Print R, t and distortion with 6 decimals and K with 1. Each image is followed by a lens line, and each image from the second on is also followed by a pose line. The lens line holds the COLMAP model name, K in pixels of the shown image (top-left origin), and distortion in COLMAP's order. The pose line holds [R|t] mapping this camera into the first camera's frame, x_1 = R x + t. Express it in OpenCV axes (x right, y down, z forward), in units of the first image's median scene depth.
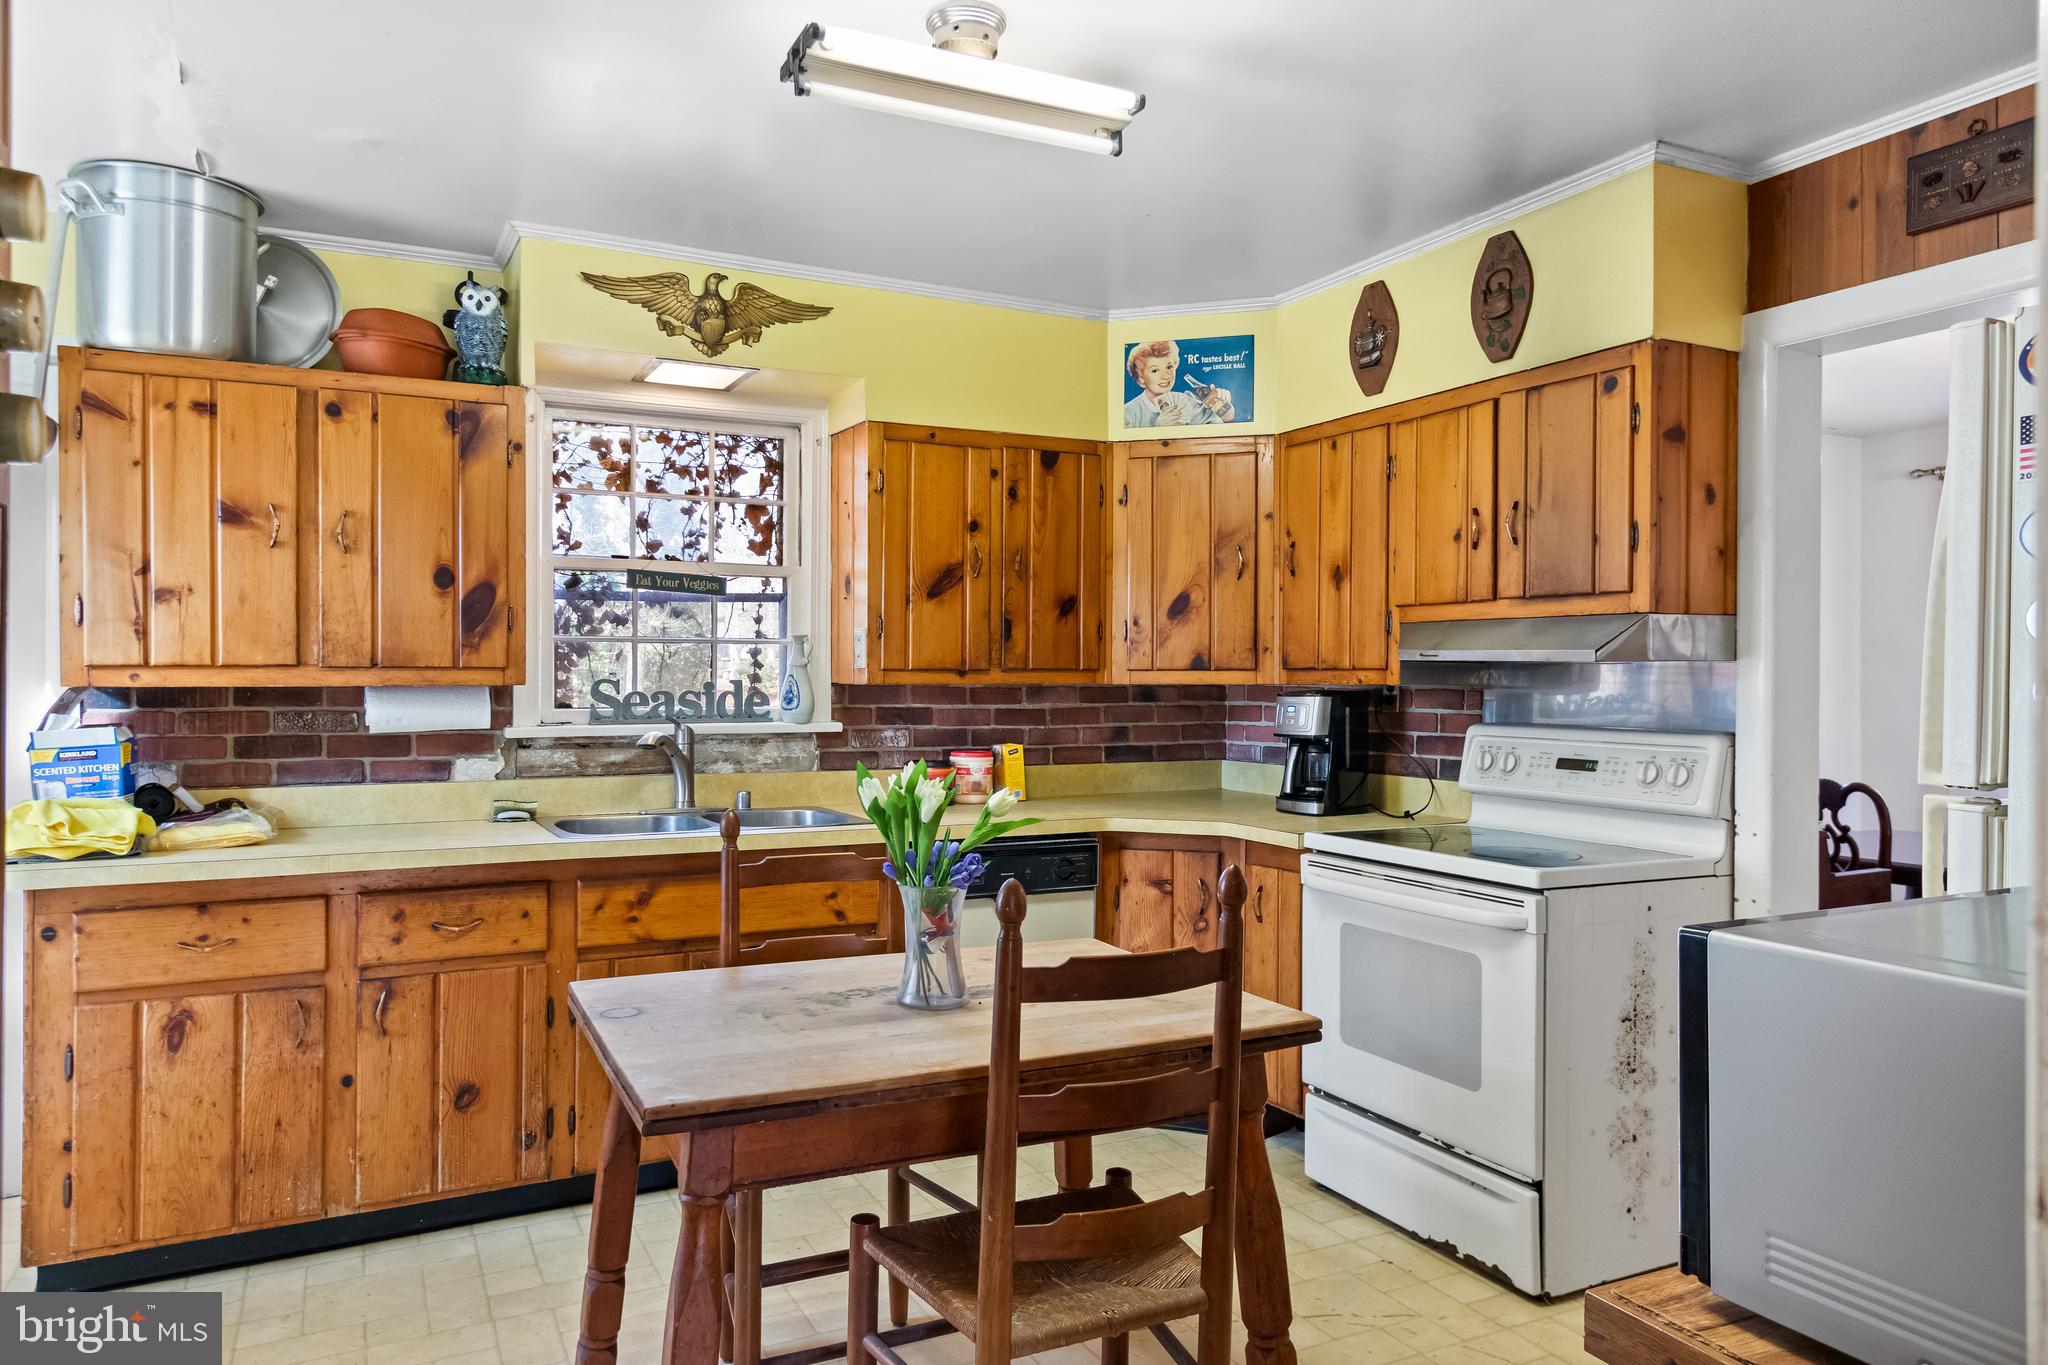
lens RADIAL K [[1346.1, 0, 1010.3], [0, 1346.1, 679.2], [0, 0, 1]] dist [0.022465, 0.001139]
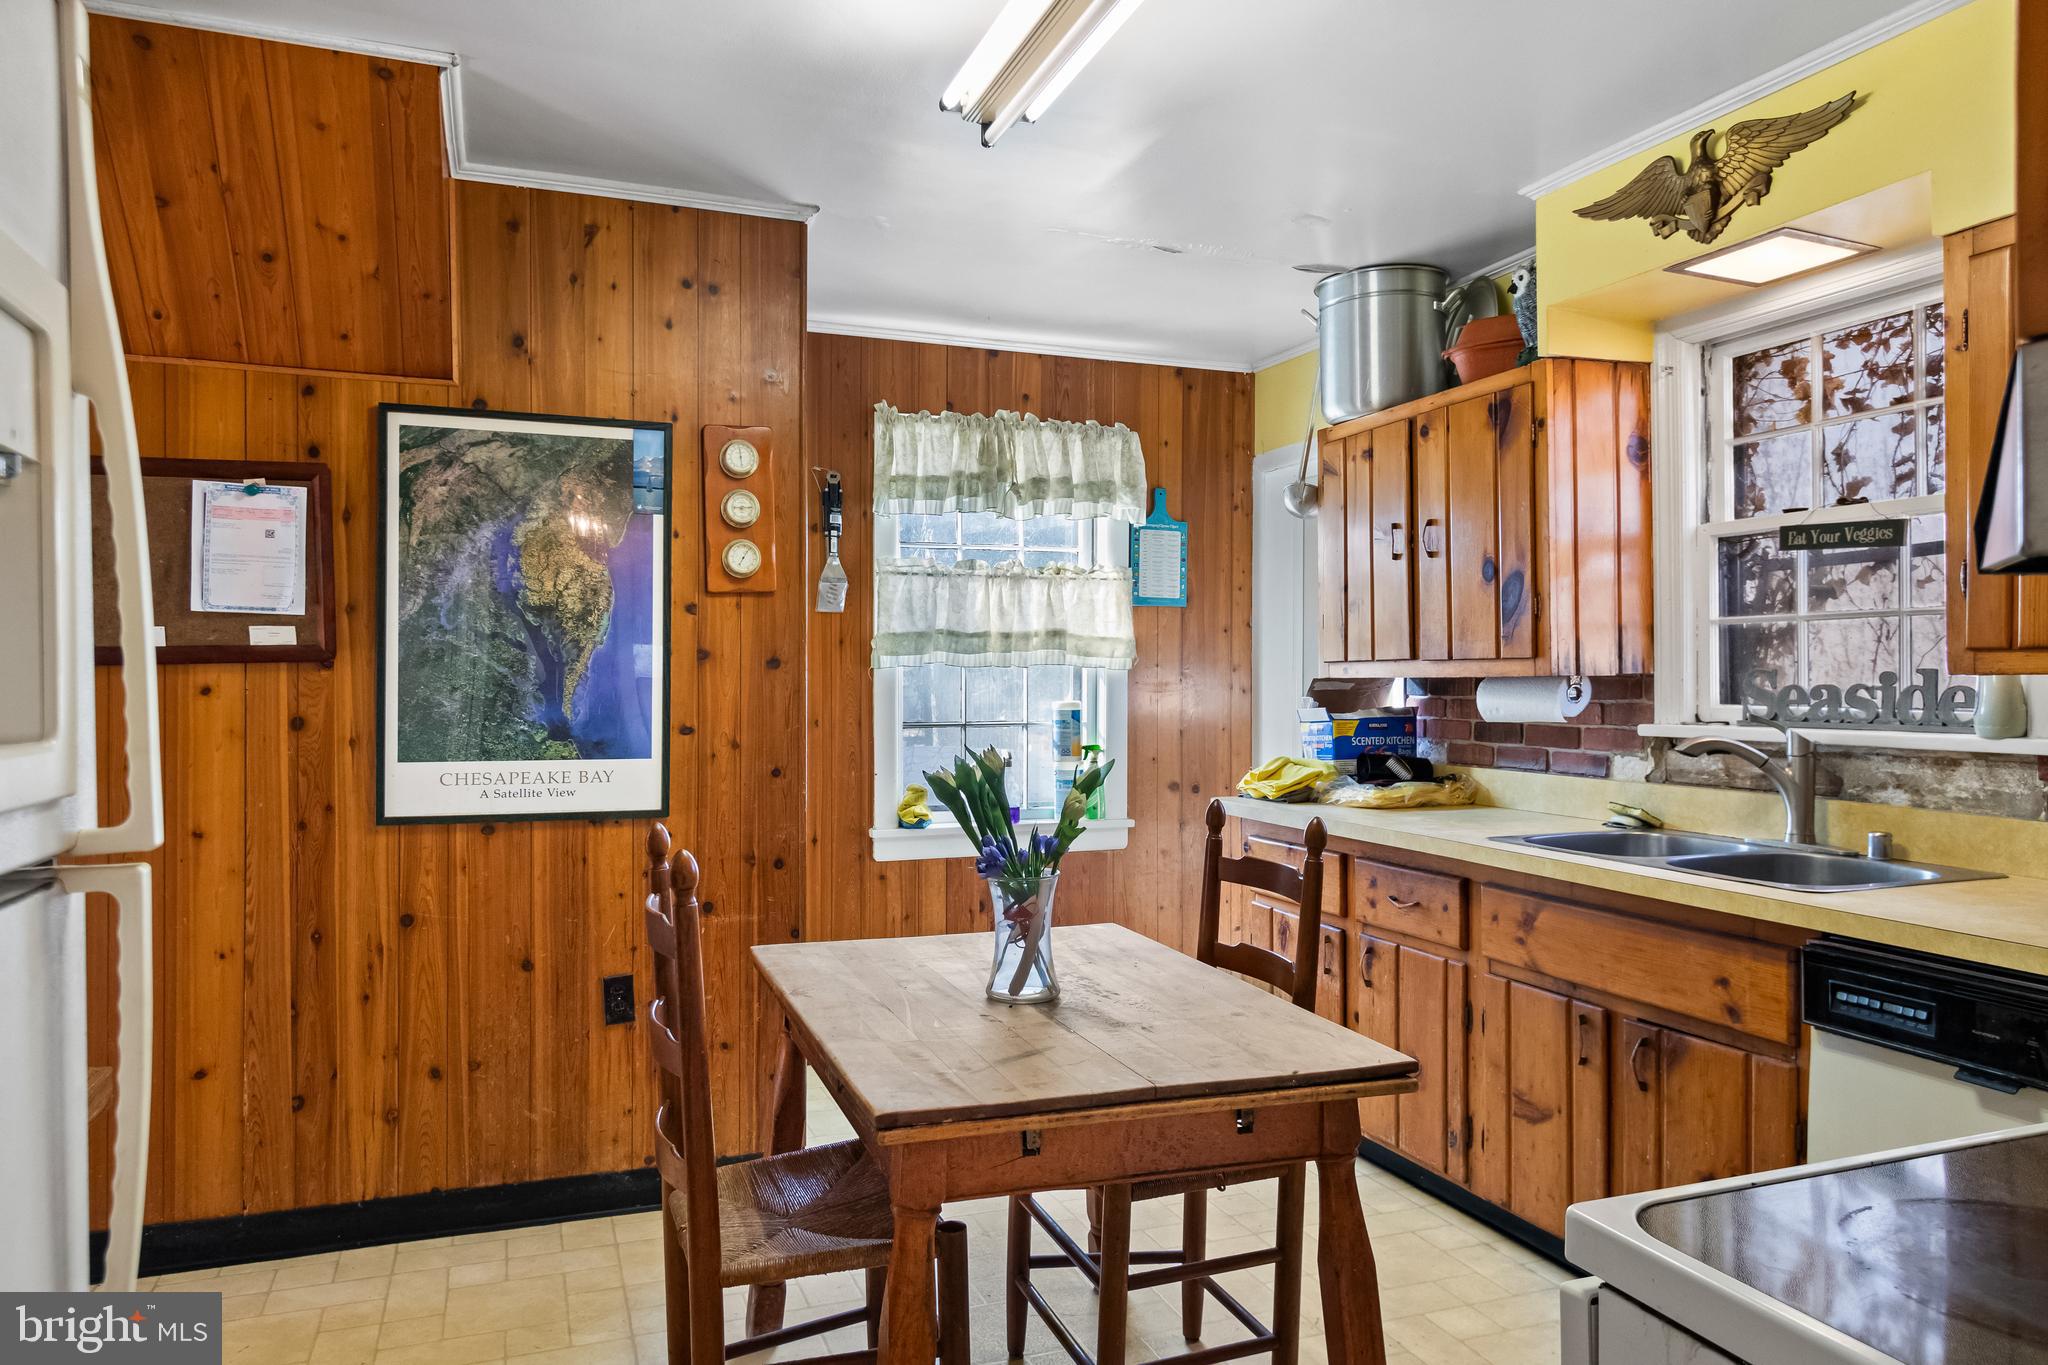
lens RADIAL K [[1346.1, 0, 1008.2], [0, 1346.1, 681.4], [0, 0, 1]] dist [0.022465, 0.001139]
pose [[-0.110539, 0.001789, -0.993870, 0.548964], [0.001663, 0.999997, 0.001615, 0.005160], [0.993870, -0.001474, -0.110541, 0.658167]]
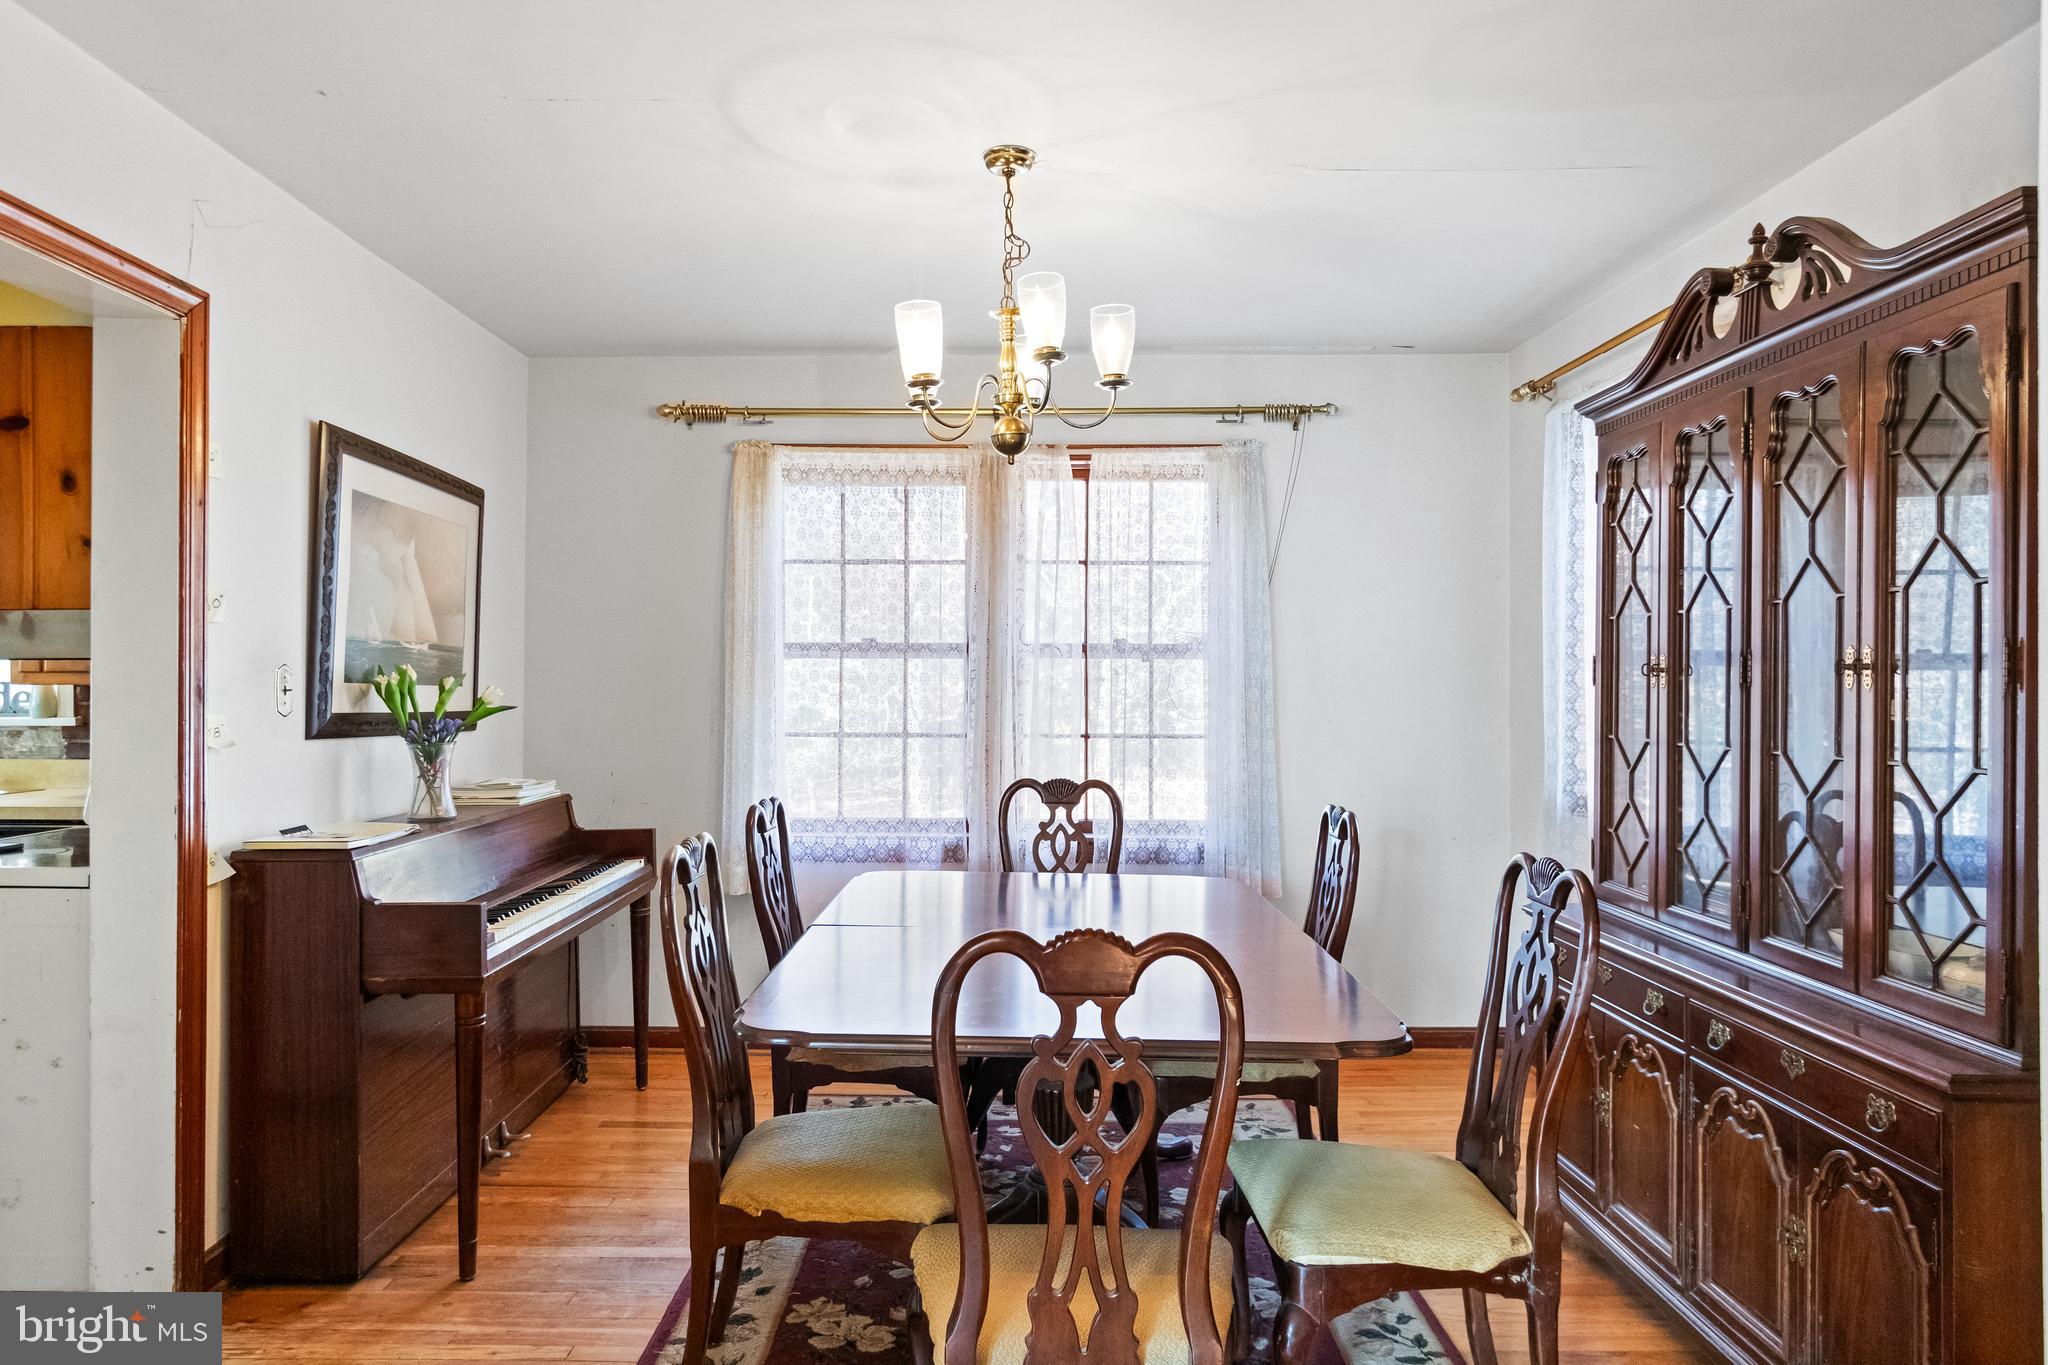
lens RADIAL K [[1346.1, 0, 1020.6], [0, 1346.1, 684.9], [0, 0, 1]] dist [0.022465, 0.001139]
pose [[0.903813, 0.002041, -0.427922, 1.201595], [-0.003818, 0.999987, -0.003296, 0.004727], [0.427910, 0.004613, 0.903810, 0.307632]]
